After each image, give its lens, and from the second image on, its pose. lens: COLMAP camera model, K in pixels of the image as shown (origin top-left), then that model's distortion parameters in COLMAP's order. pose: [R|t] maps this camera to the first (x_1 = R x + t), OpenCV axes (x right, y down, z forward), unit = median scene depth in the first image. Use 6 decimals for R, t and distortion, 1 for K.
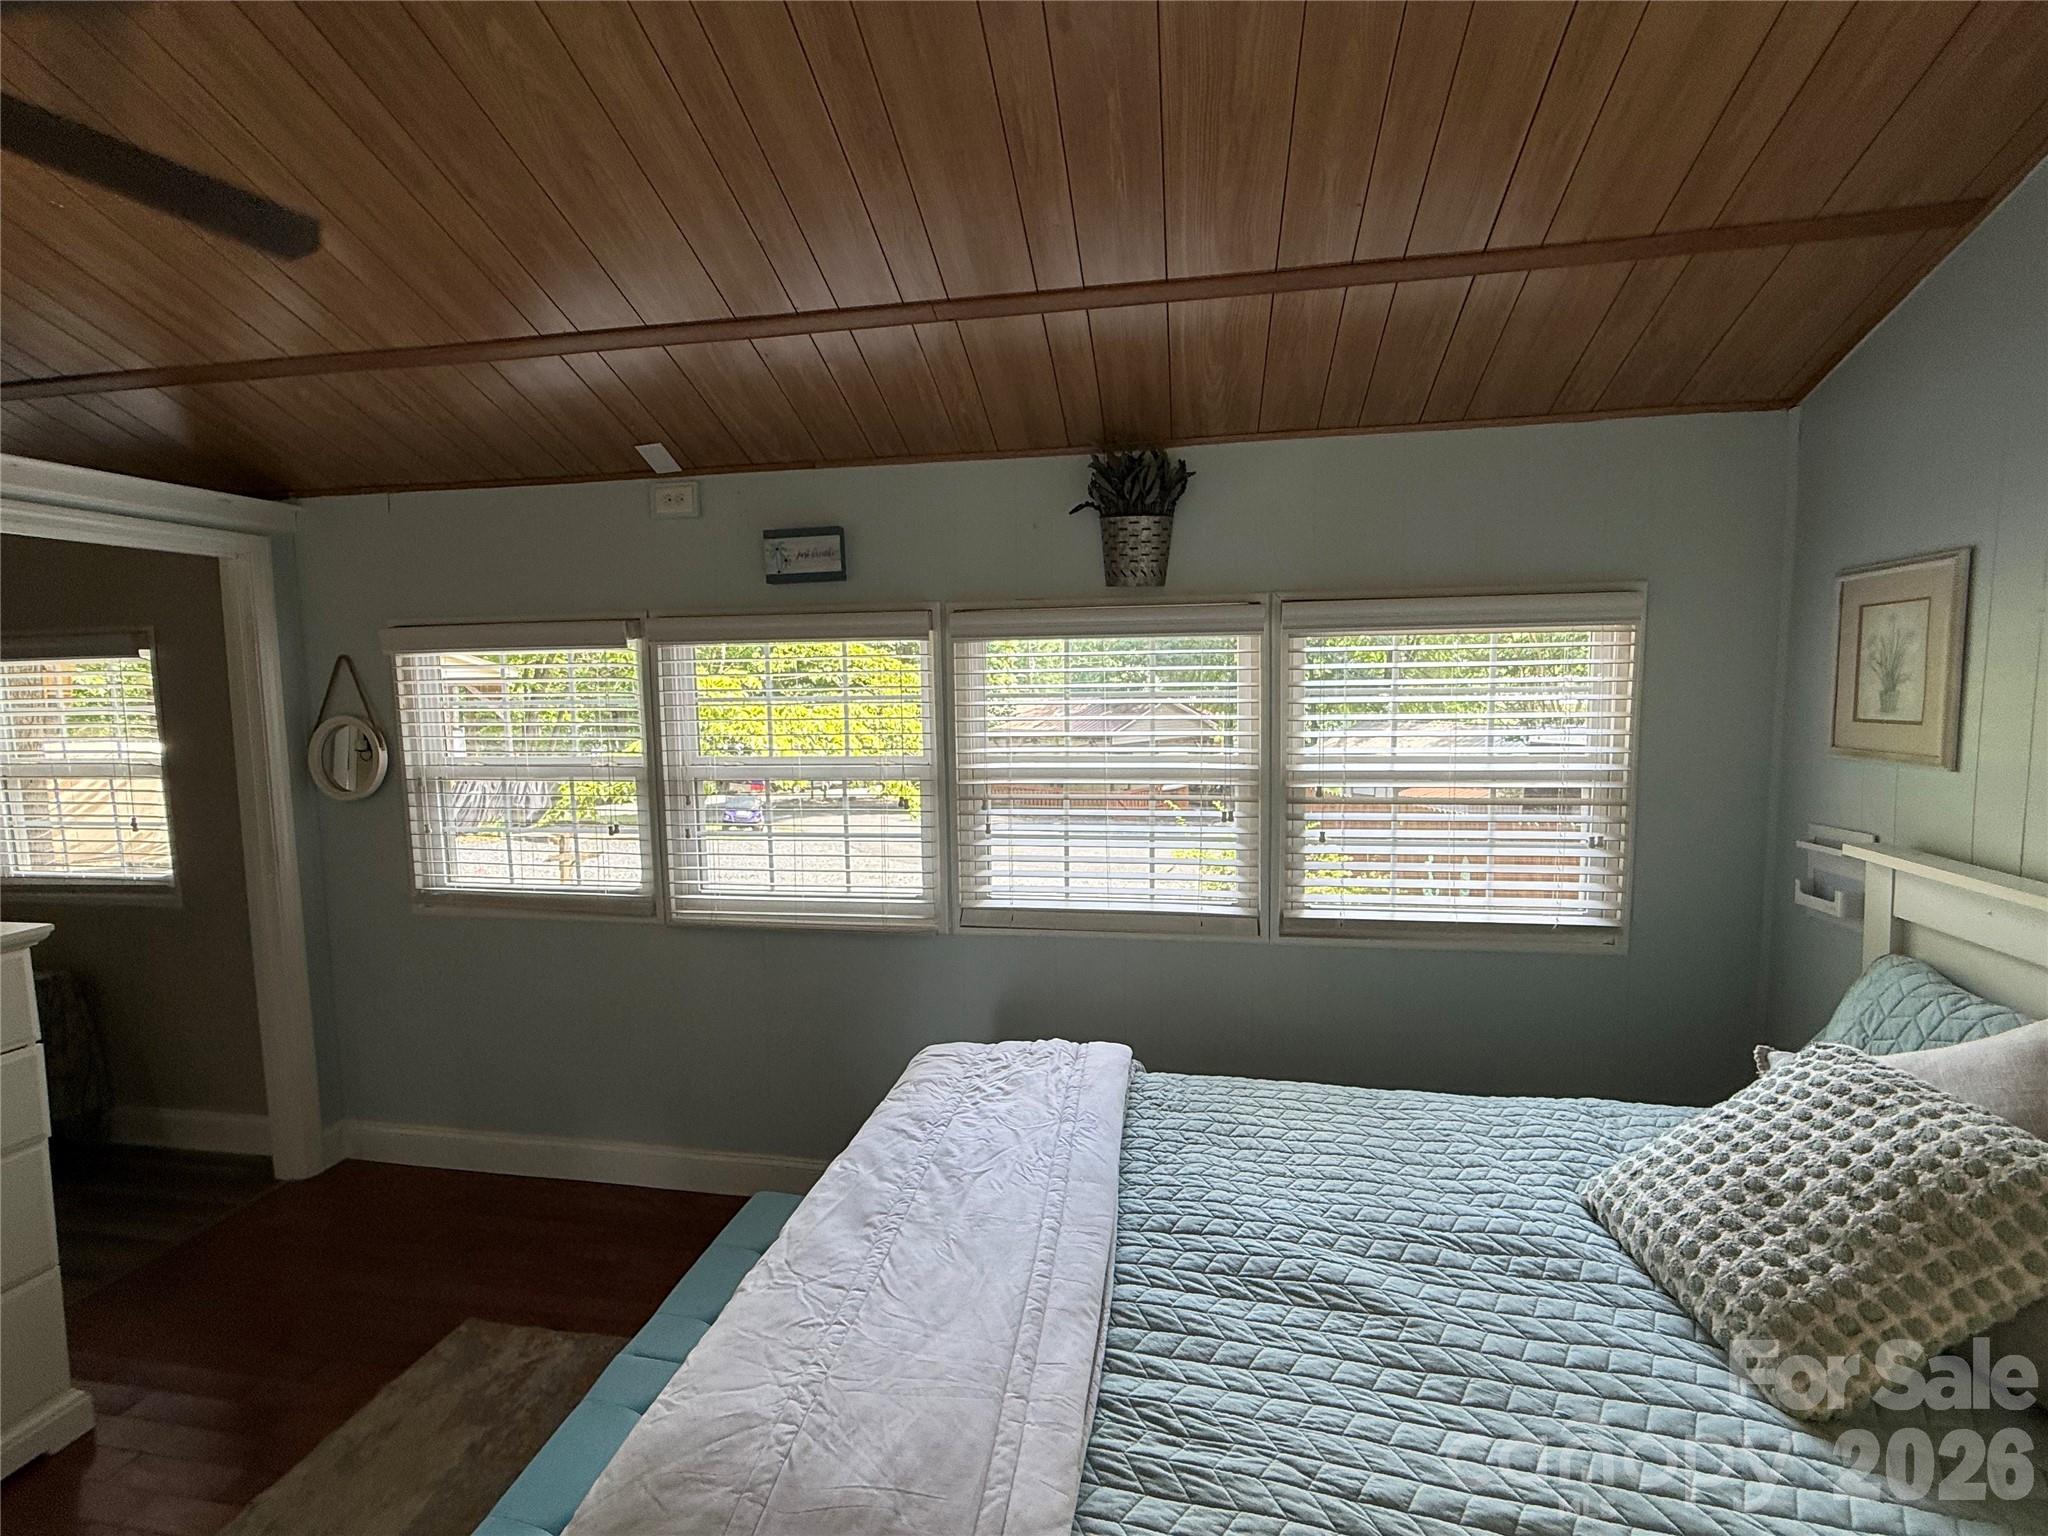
lens RADIAL K [[934.5, 0, 1018.8], [0, 934.5, 768.8], [0, 0, 1]] dist [0.000168, 0.000740]
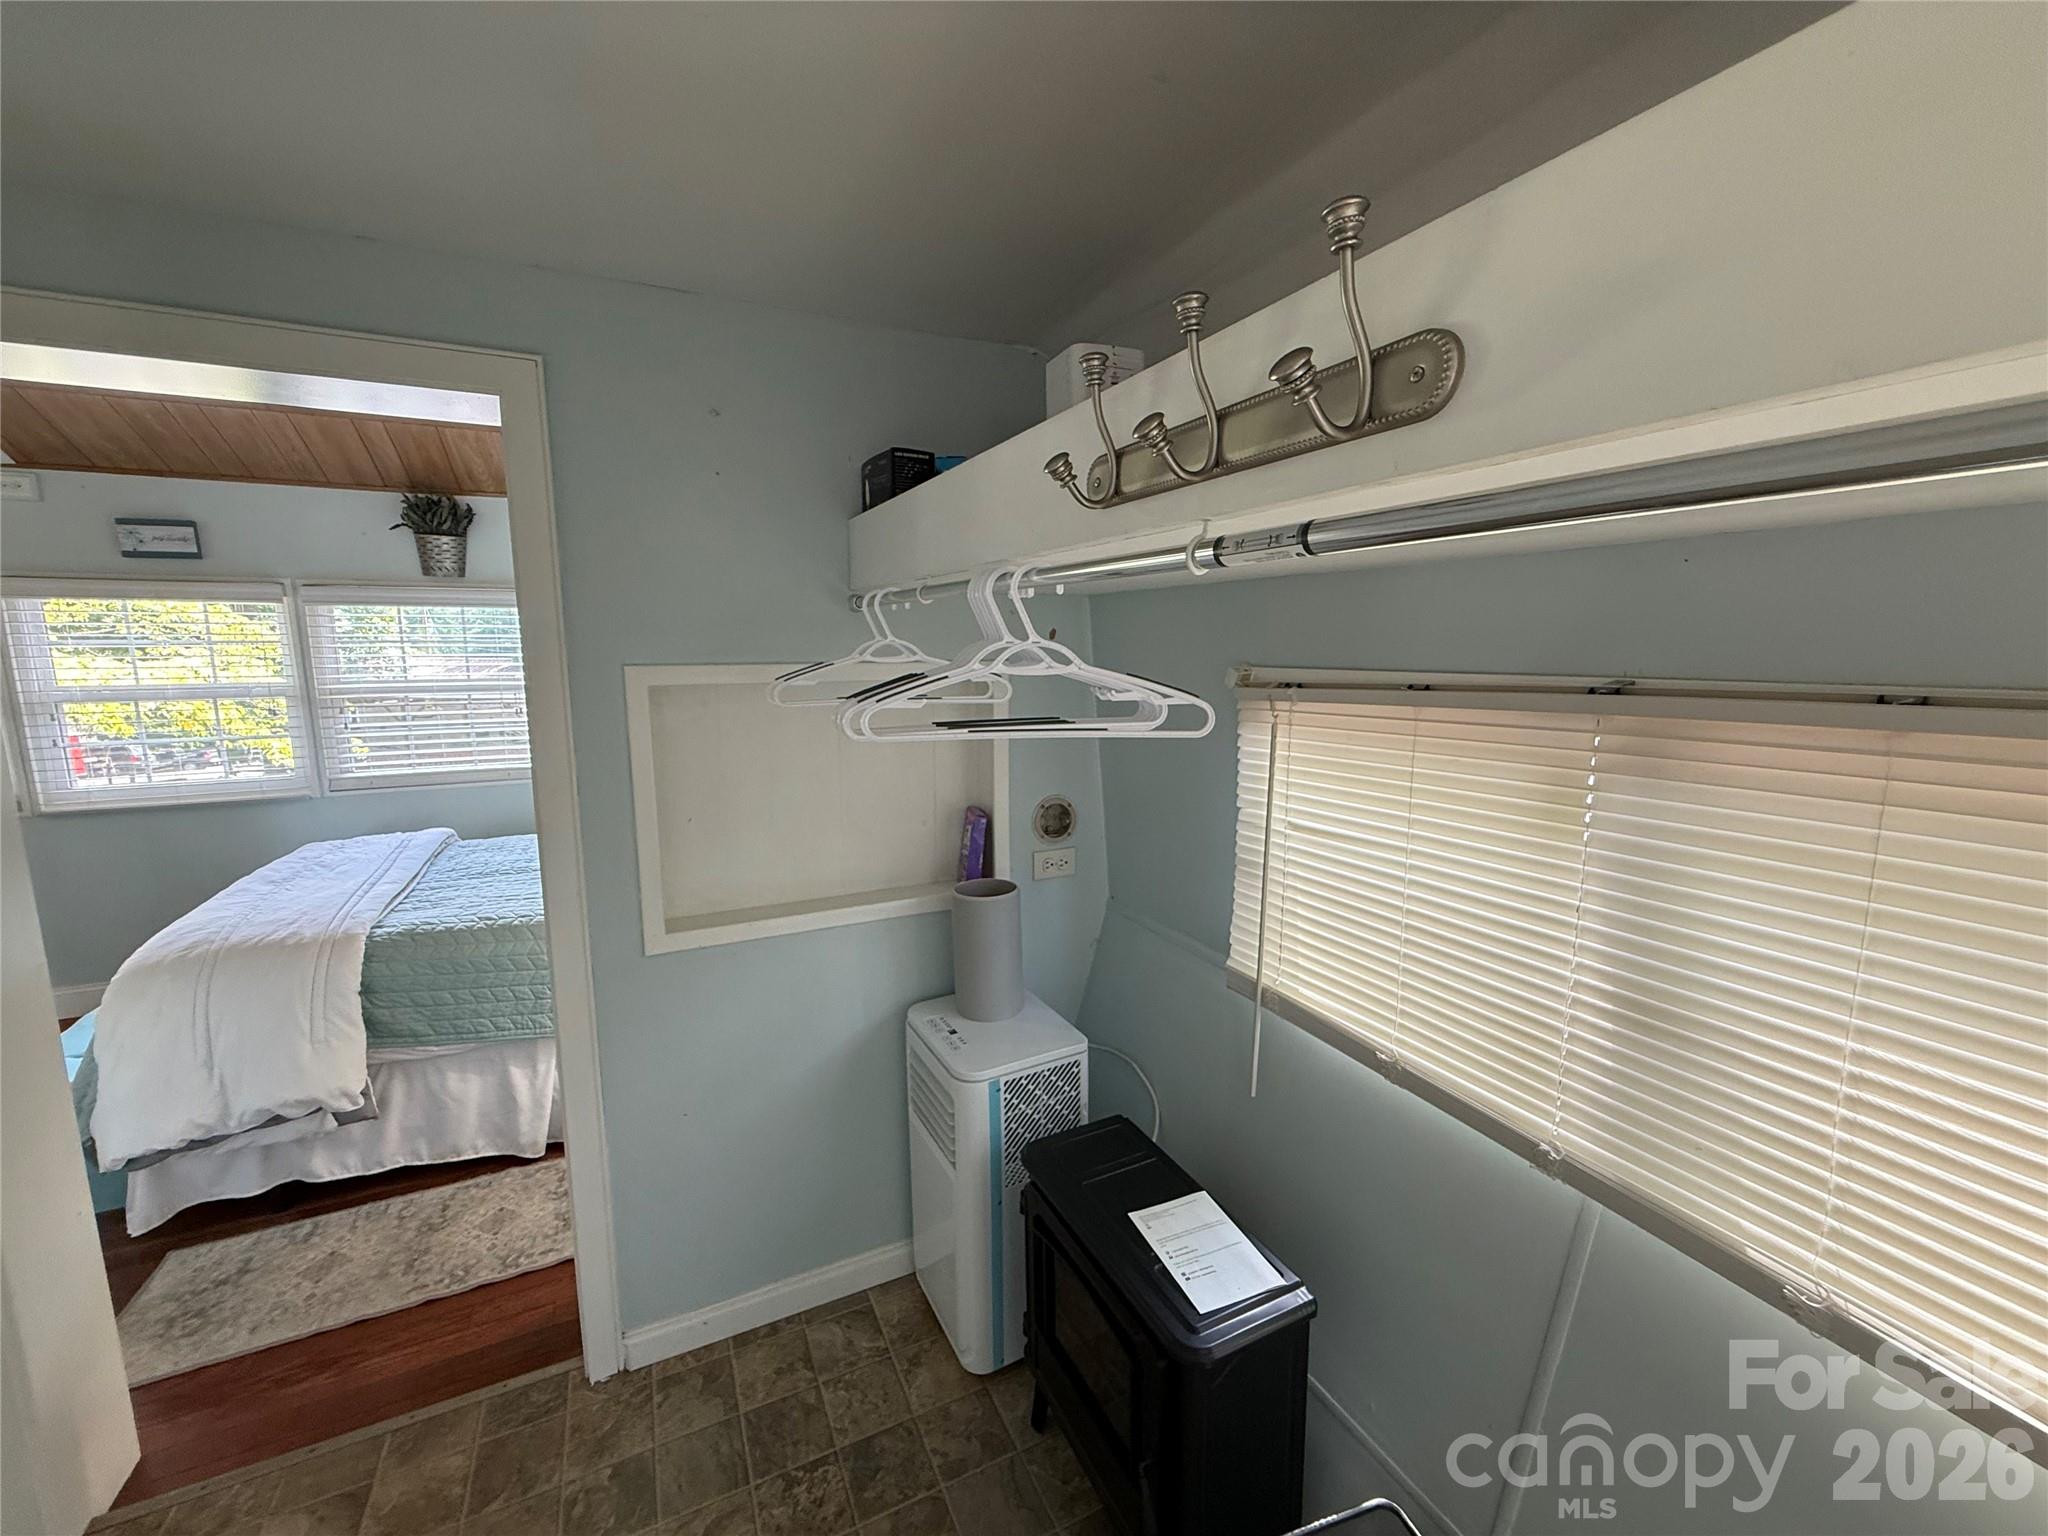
lens RADIAL K [[813.0, 0, 1014.3], [0, 813.0, 773.1], [0, 0, 1]] dist [0.000096, -0.000121]
pose [[0.805357, -0.079135, 0.587484, 0.064558], [0.045570, 0.996382, 0.071743, 0.099946], [-0.591035, -0.031007, 0.806049, -0.805386]]
